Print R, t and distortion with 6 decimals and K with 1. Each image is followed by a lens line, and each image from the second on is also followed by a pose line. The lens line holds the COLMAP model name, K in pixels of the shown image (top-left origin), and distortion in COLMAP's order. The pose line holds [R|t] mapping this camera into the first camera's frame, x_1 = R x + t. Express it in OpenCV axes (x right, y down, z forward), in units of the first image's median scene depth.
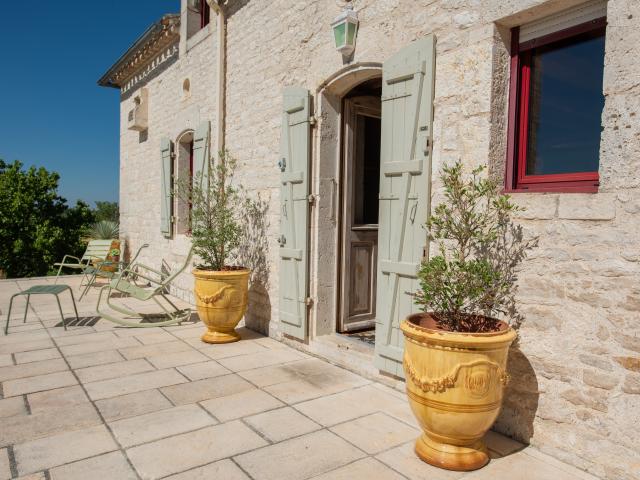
lens RADIAL K [[482.3, 0, 320.0], [0, 482.3, 240.0], [0, 0, 1]] dist [-0.009164, -0.001852]
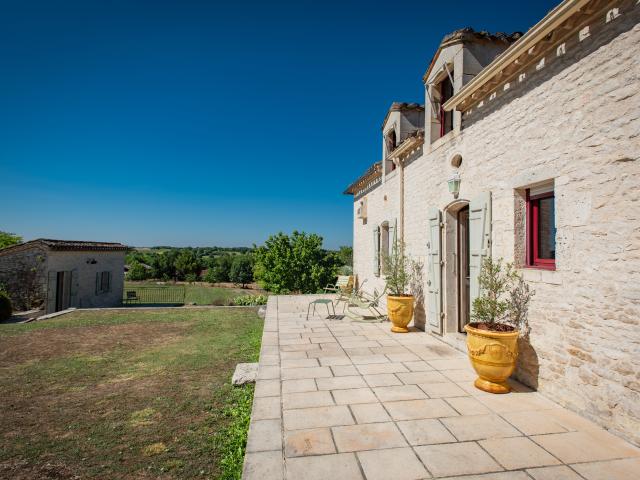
lens RADIAL K [[352.2, 0, 320.0], [0, 352.2, 240.0], [0, 0, 1]] dist [-0.000963, 0.000397]
pose [[0.883152, -0.029025, -0.468189, 0.218445], [-0.007481, 0.997085, -0.075926, -0.064300], [0.469028, 0.070557, 0.880360, -0.526986]]
